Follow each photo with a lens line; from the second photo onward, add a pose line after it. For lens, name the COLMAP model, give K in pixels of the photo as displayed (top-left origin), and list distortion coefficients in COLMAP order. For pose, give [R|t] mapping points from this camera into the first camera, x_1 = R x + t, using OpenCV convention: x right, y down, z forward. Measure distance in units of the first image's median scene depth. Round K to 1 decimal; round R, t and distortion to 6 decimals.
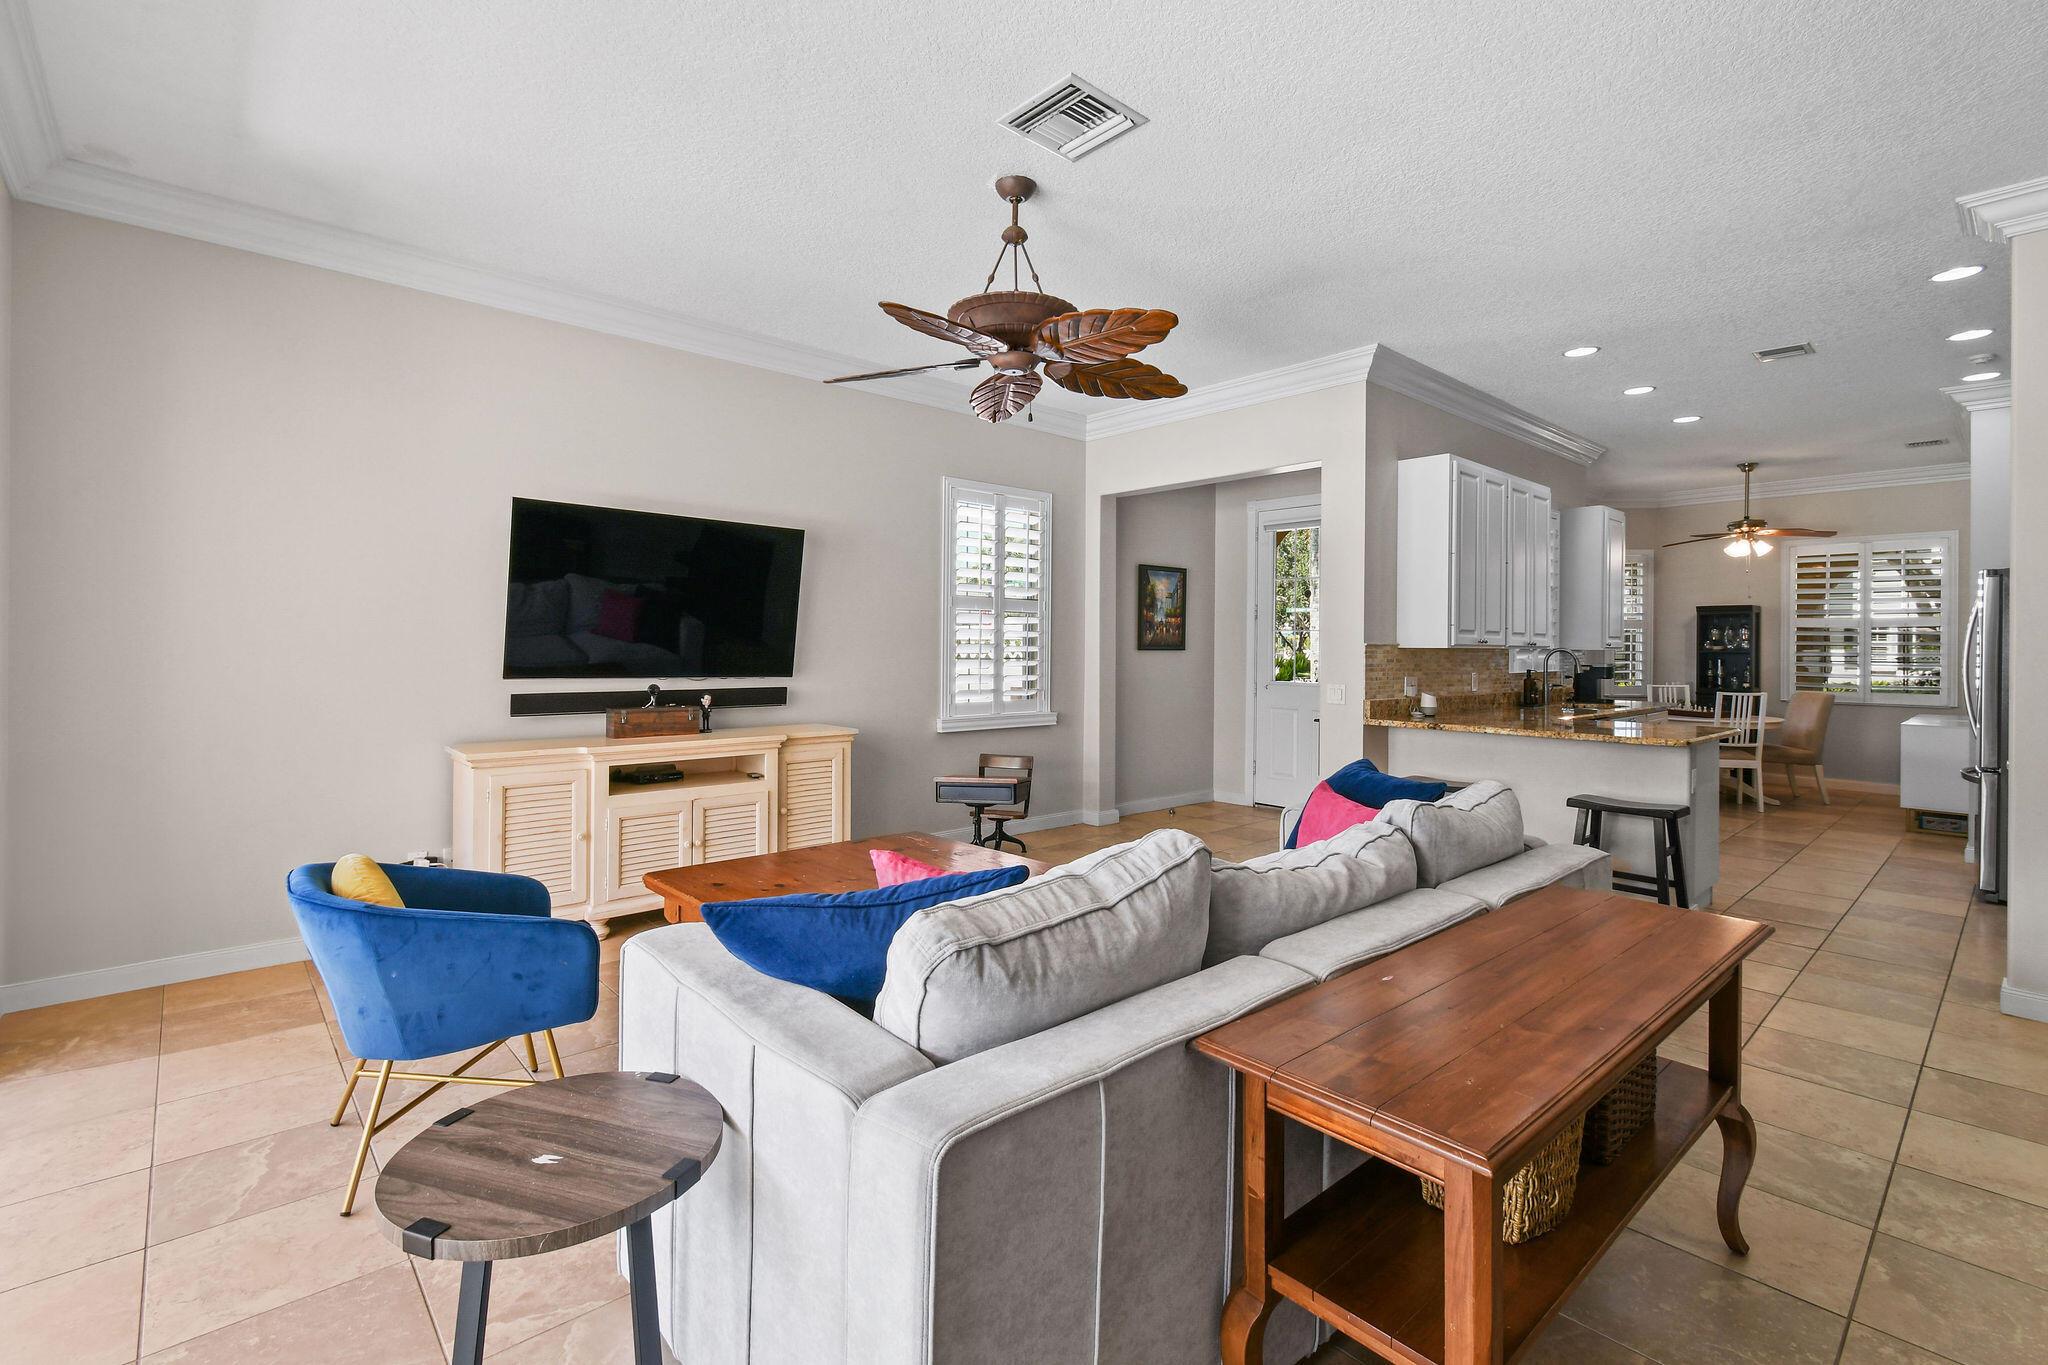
lens RADIAL K [[921.8, 0, 1024.3], [0, 921.8, 646.7], [0, 0, 1]] dist [0.003037, 0.000563]
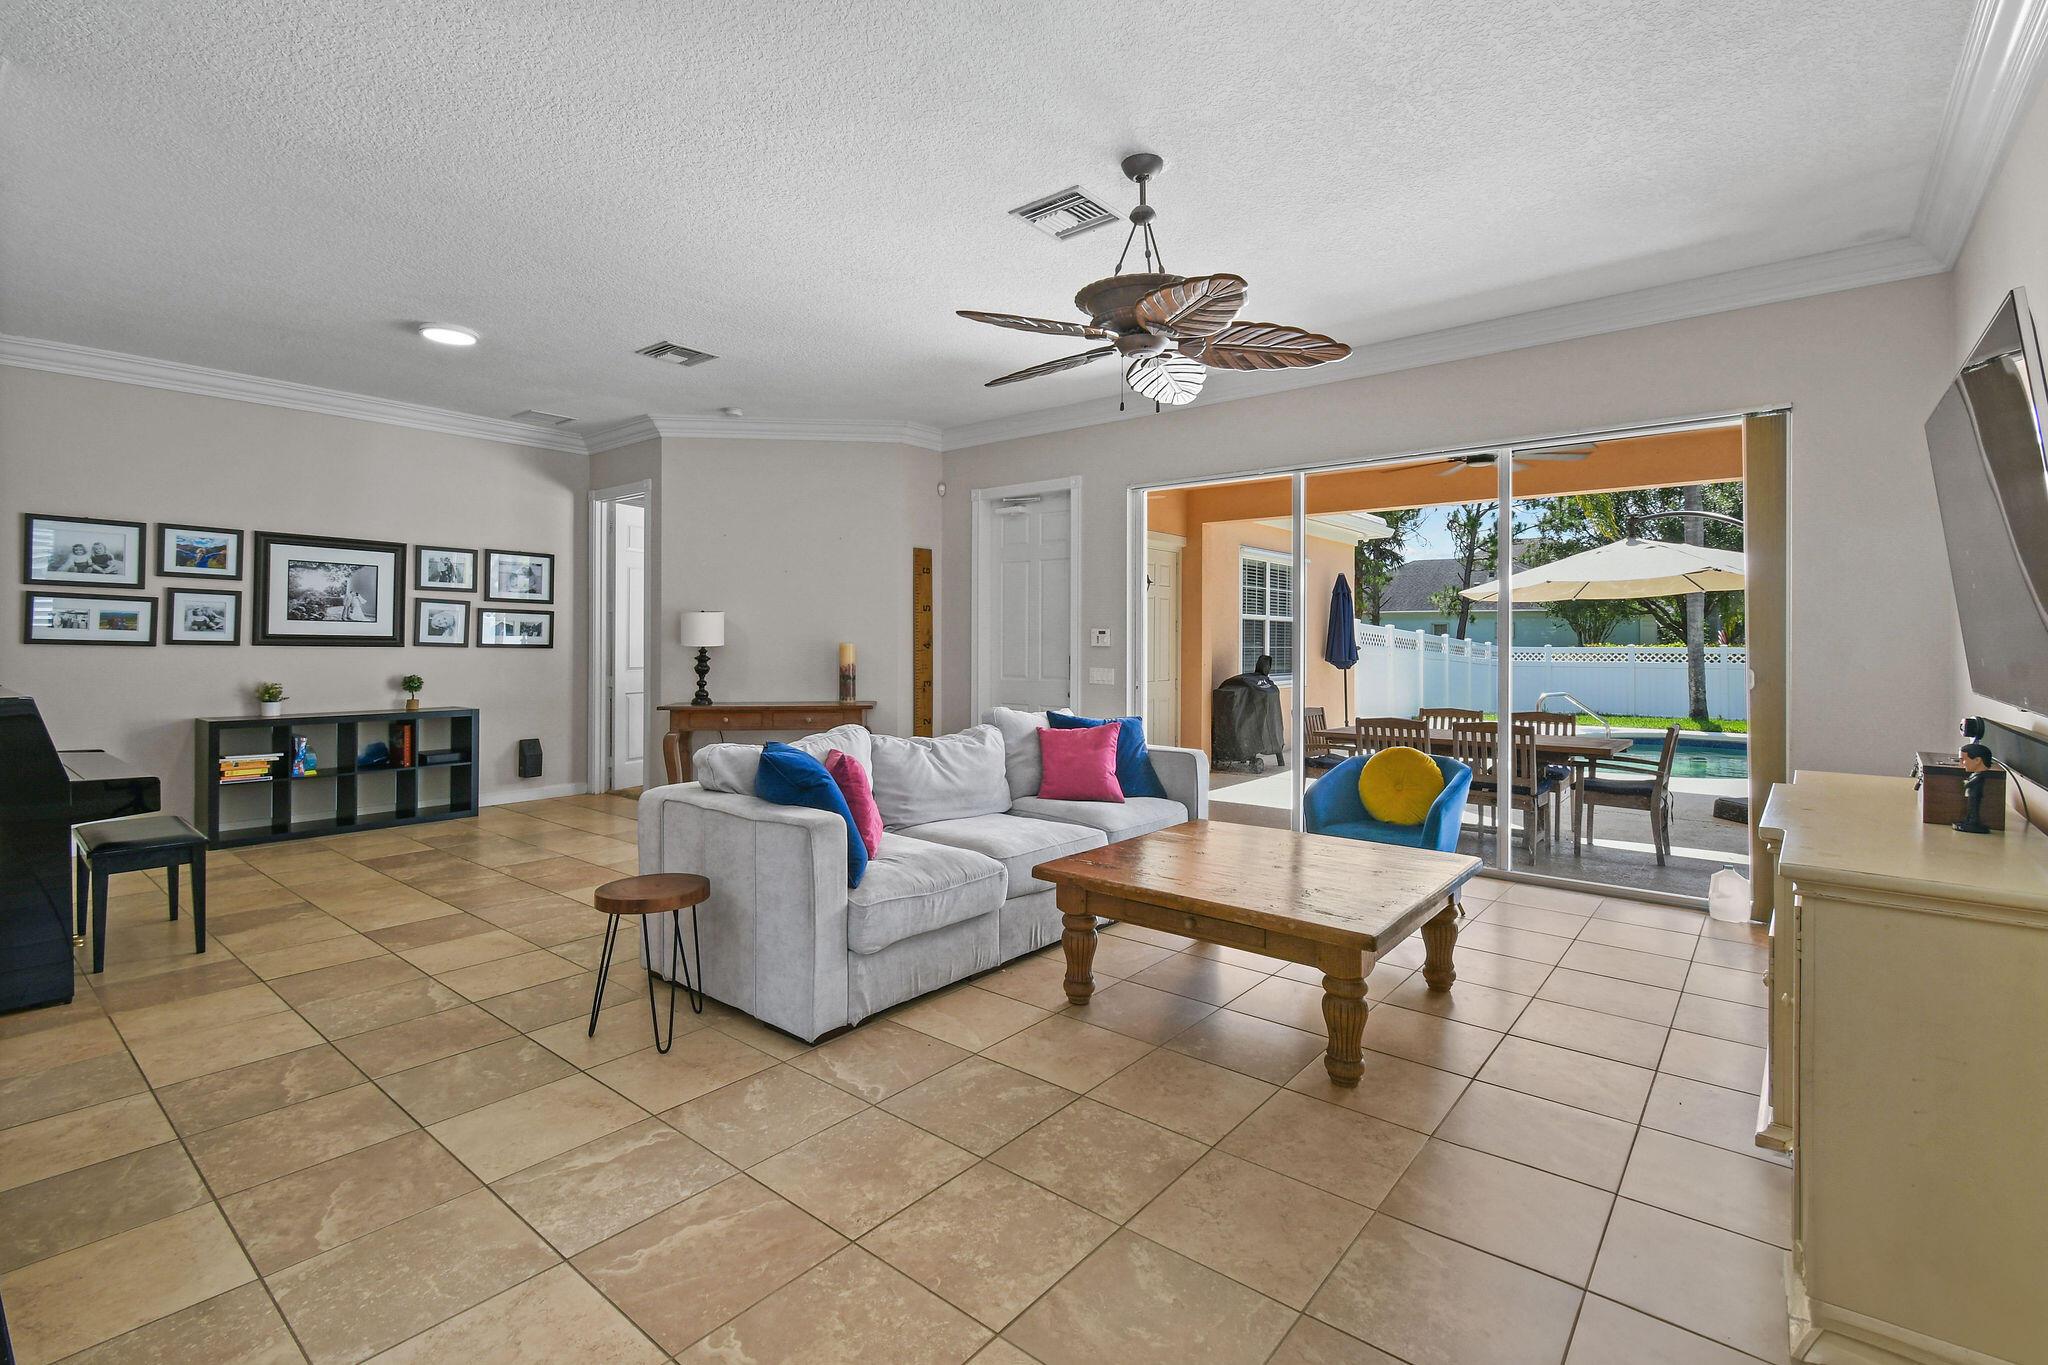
lens RADIAL K [[932.2, 0, 1036.5], [0, 932.2, 645.3], [0, 0, 1]] dist [0.003407, 0.000570]
pose [[-0.987968, -0.012050, -0.154190, 0.121463], [-0.012525, 0.999919, 0.002108, 0.004600], [0.154152, 0.004014, -0.988039, 0.955166]]
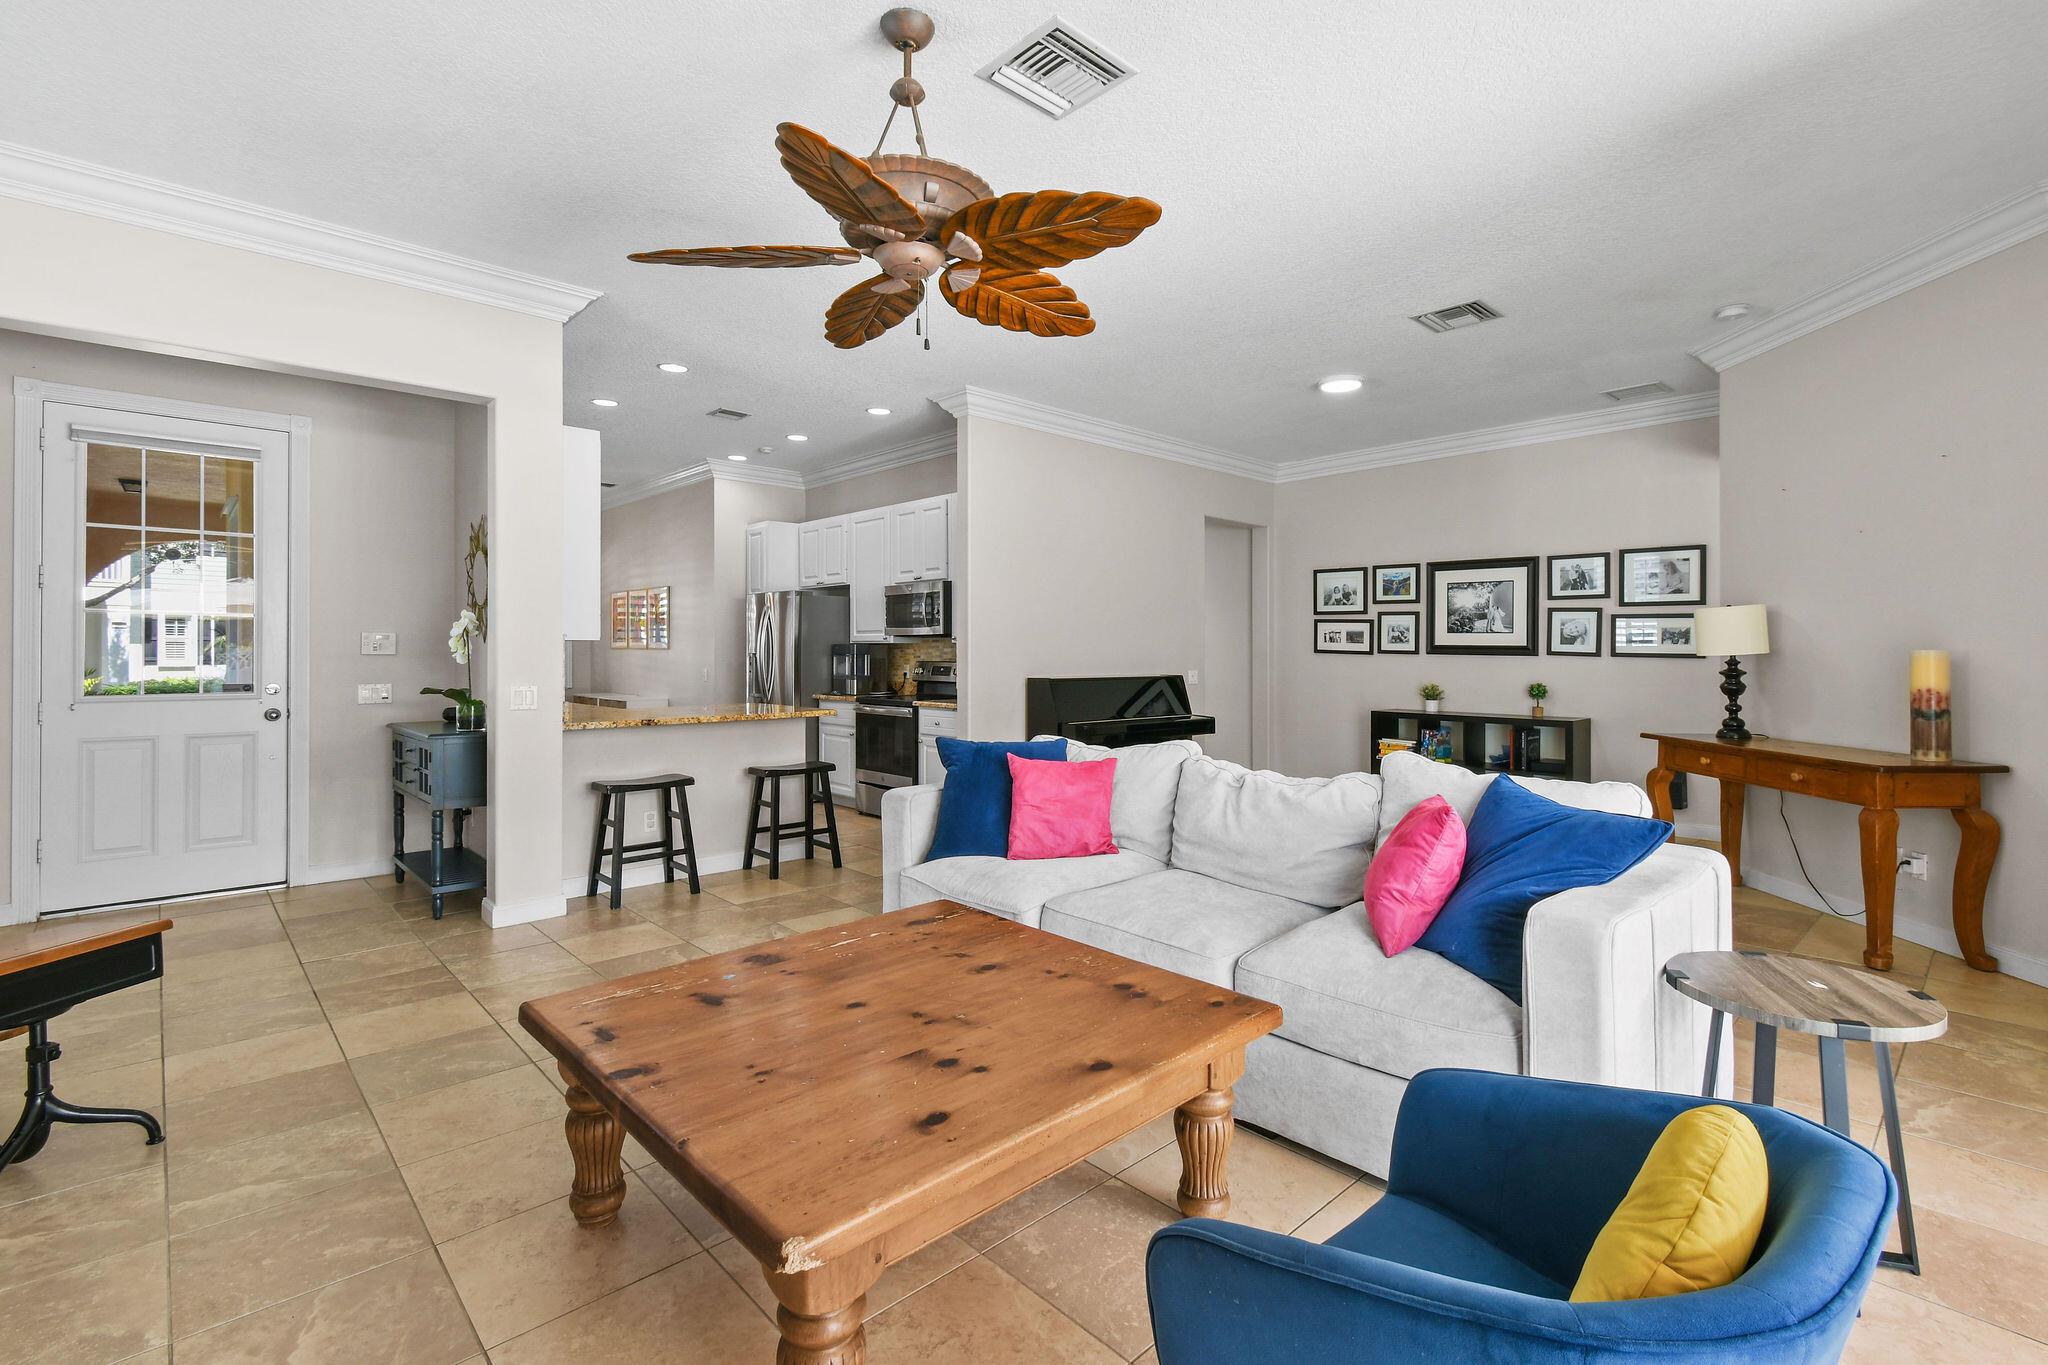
lens RADIAL K [[921.8, 0, 1024.3], [0, 921.8, 646.7], [0, 0, 1]] dist [0.003037, 0.000563]
pose [[-0.005853, -0.004195, 0.999974, -0.365756], [0.000121, 0.999991, 0.004196, 0.002442], [-0.999983, 0.000146, -0.005852, 0.456050]]
